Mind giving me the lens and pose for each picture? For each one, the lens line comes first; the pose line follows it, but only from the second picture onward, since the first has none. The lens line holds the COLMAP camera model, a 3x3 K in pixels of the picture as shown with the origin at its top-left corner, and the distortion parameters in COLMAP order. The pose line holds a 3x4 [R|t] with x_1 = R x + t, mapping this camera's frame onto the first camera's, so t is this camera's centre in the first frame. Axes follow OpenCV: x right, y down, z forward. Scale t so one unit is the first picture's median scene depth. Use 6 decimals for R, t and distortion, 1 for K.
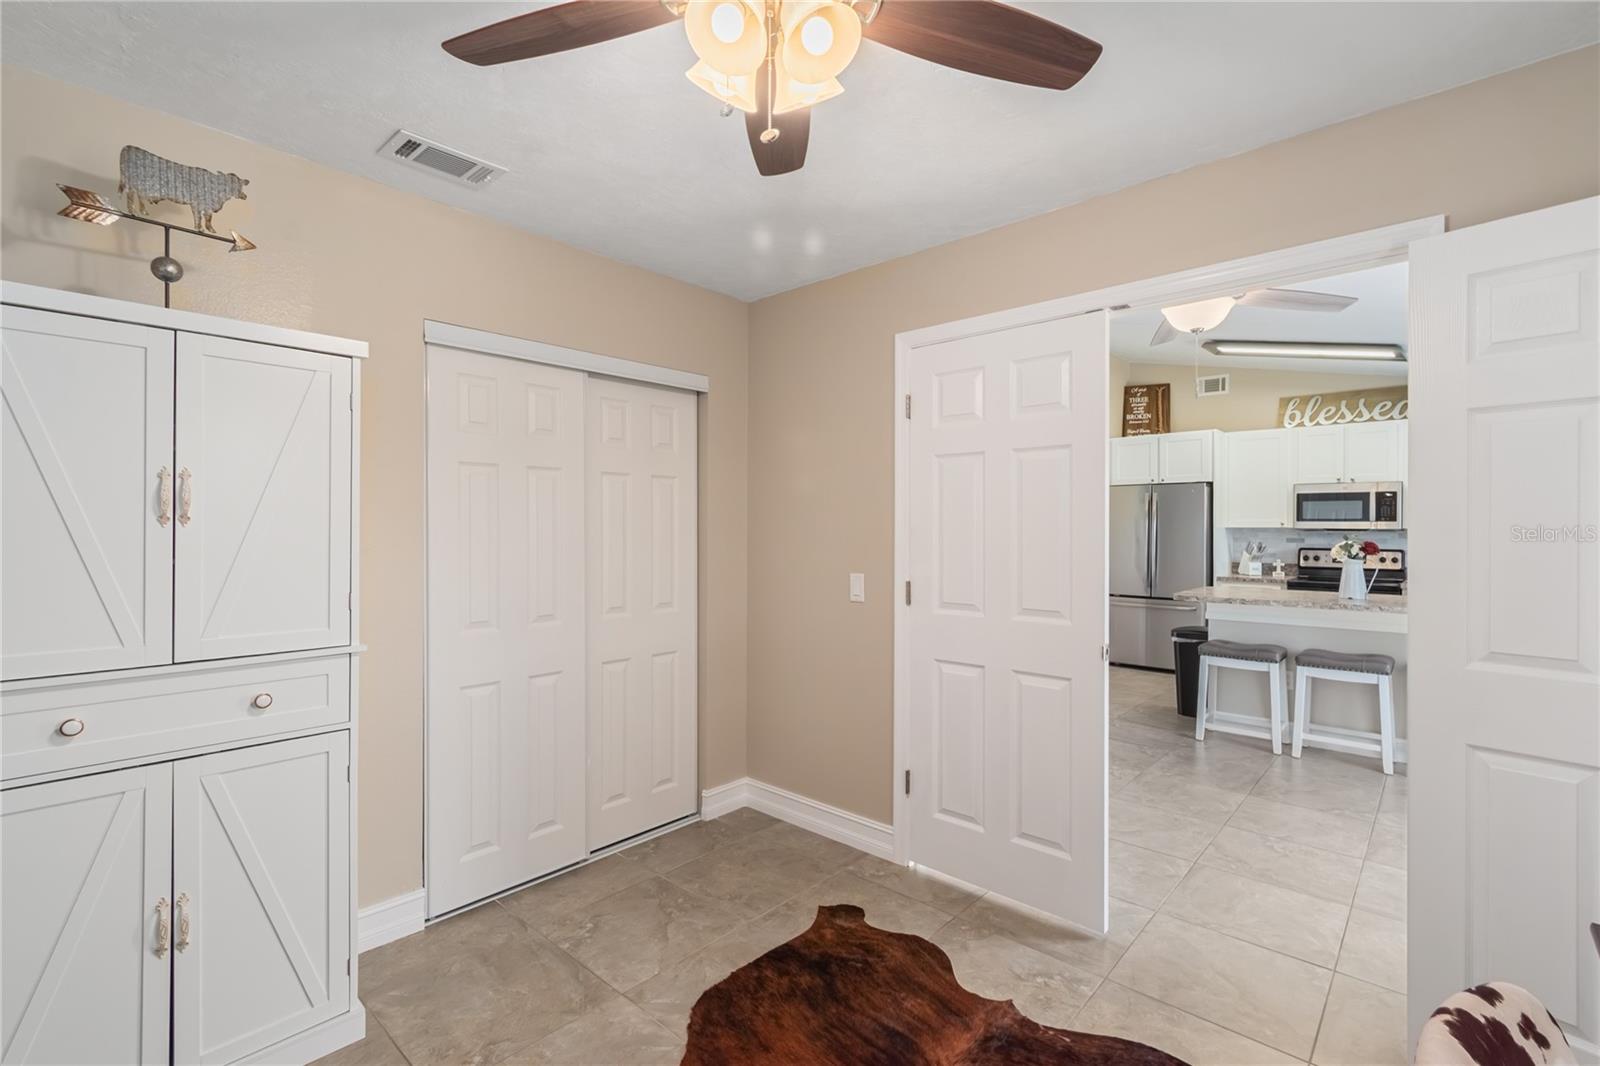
lens RADIAL K [[709.7, 0, 804.6], [0, 709.7, 526.7], [0, 0, 1]] dist [0.001106, -0.000541]
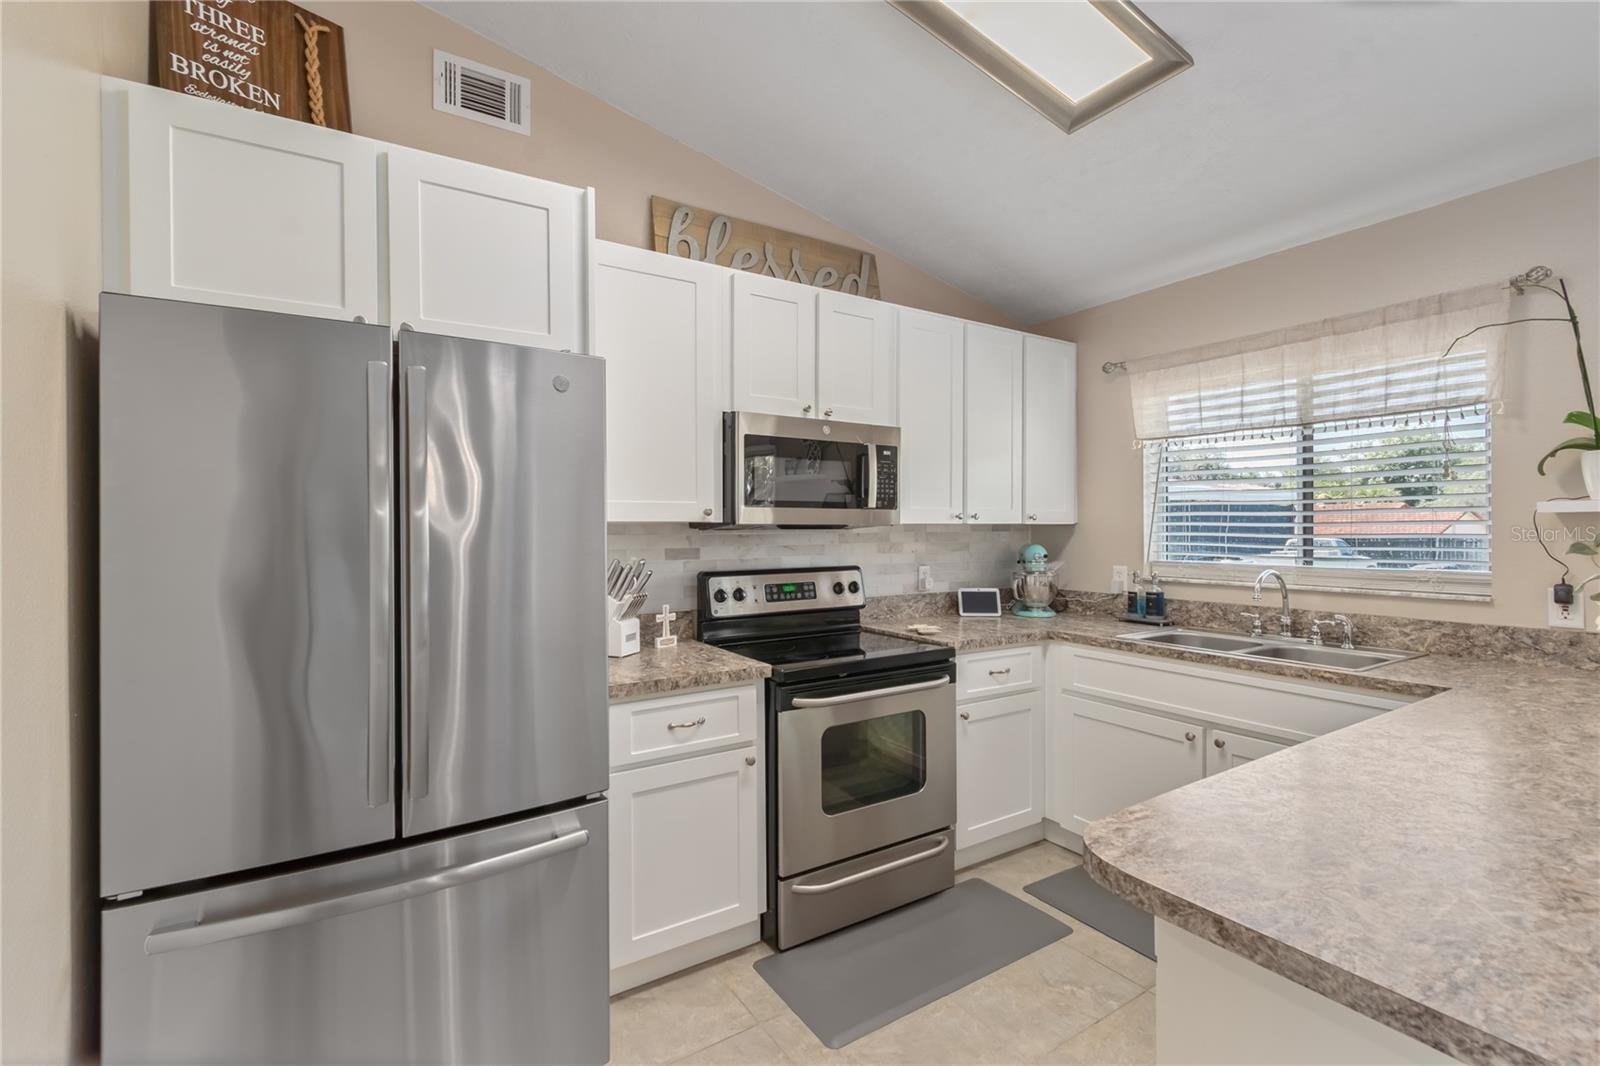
lens RADIAL K [[709.7, 0, 804.6], [0, 709.7, 526.7], [0, 0, 1]] dist [0.001106, -0.000541]
pose [[0.250916, -0.005779, 0.967992, 0.317028], [0.004132, 0.999979, 0.004899, 0.001877], [-0.968000, 0.002771, 0.250935, 0.846629]]
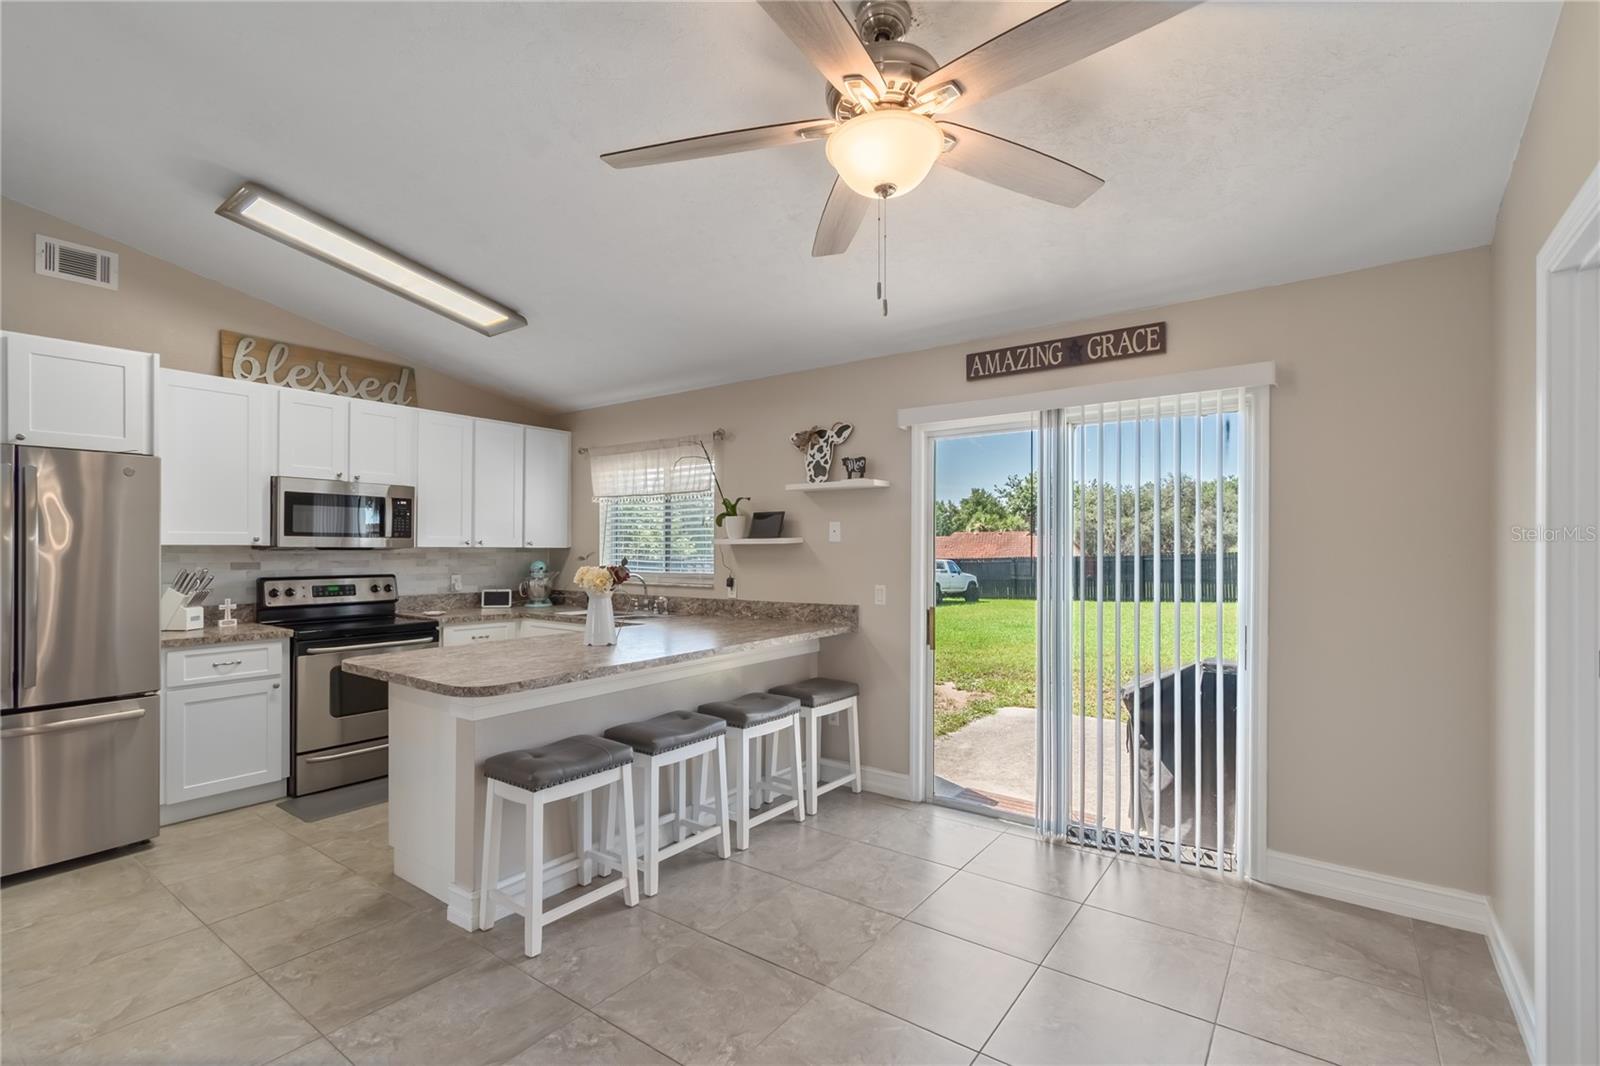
lens RADIAL K [[718.6, 0, 807.3], [0, 718.6, 543.8], [0, 0, 1]] dist [0.001974, -0.000534]
pose [[-0.116525, 0.001089, 0.993187, 0.007363], [-0.004077, 0.999990, -0.001575, -0.001172], [-0.993179, -0.004233, -0.116519, 0.597514]]
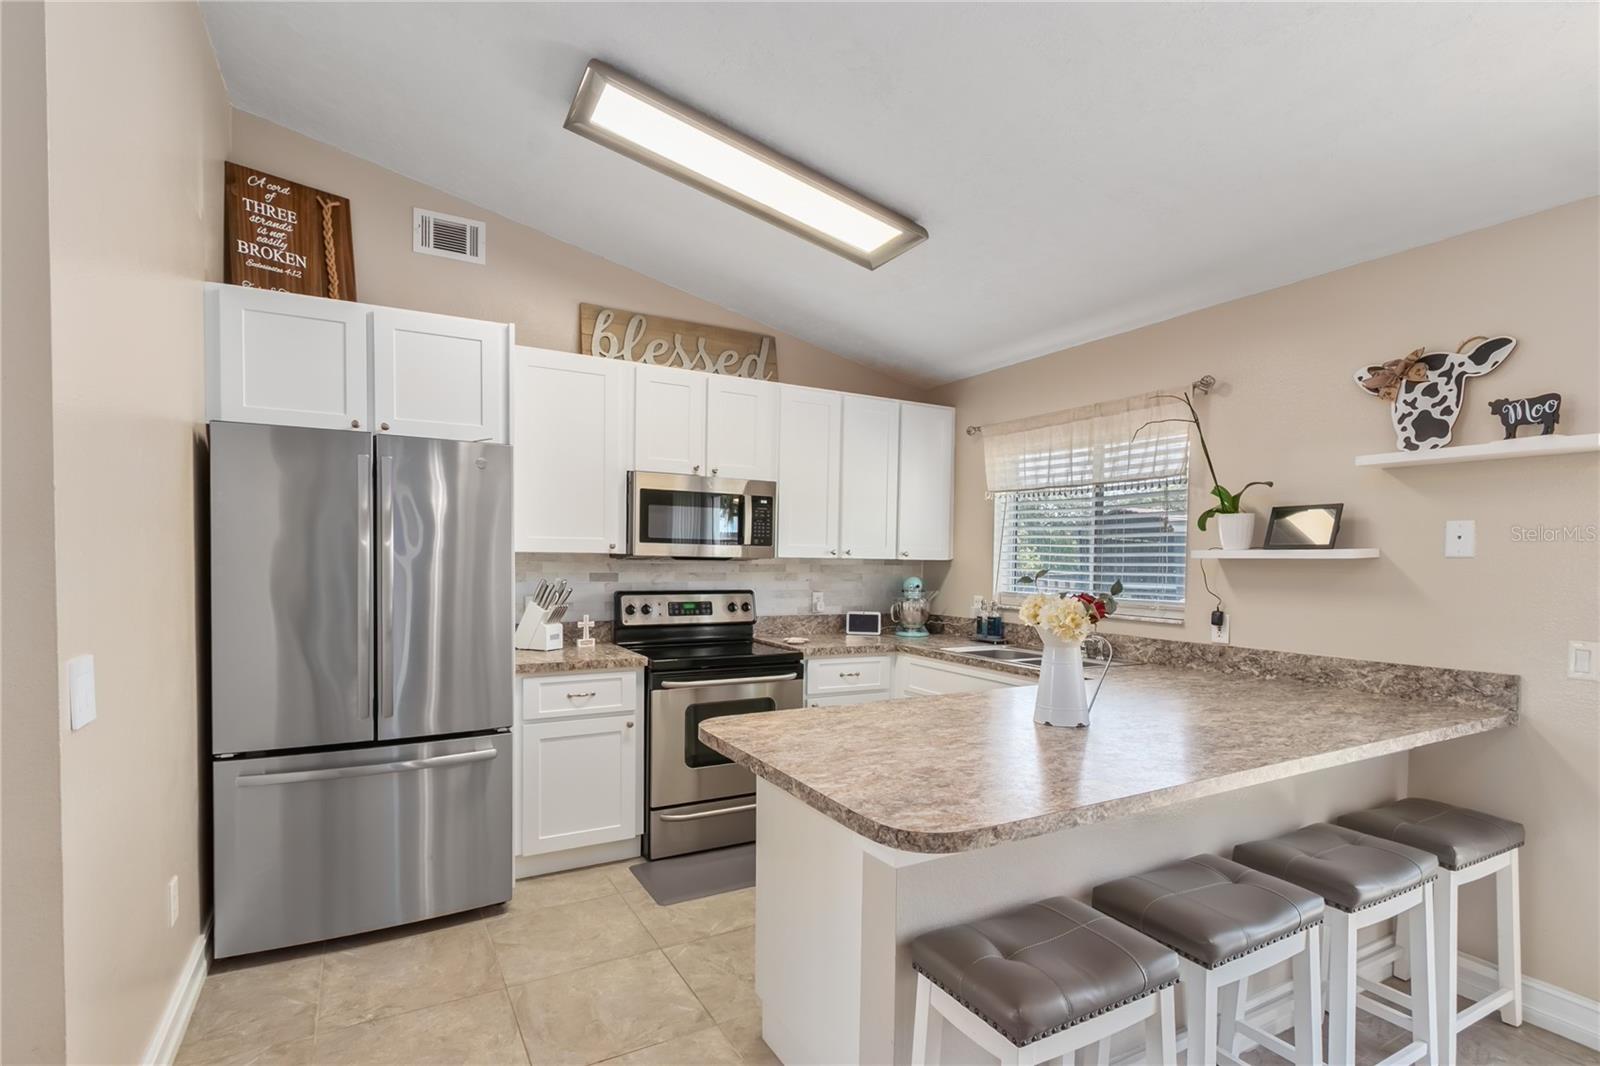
lens RADIAL K [[774.0, 0, 817.9], [0, 774.0, 578.3], [0, 0, 1]] dist [0.007732, -0.006943]
pose [[0.298496, -0.026638, 0.954039, 0.183354], [-0.014402, 0.999371, 0.032410, -0.001239], [-0.954302, -0.023415, 0.297925, 0.685222]]
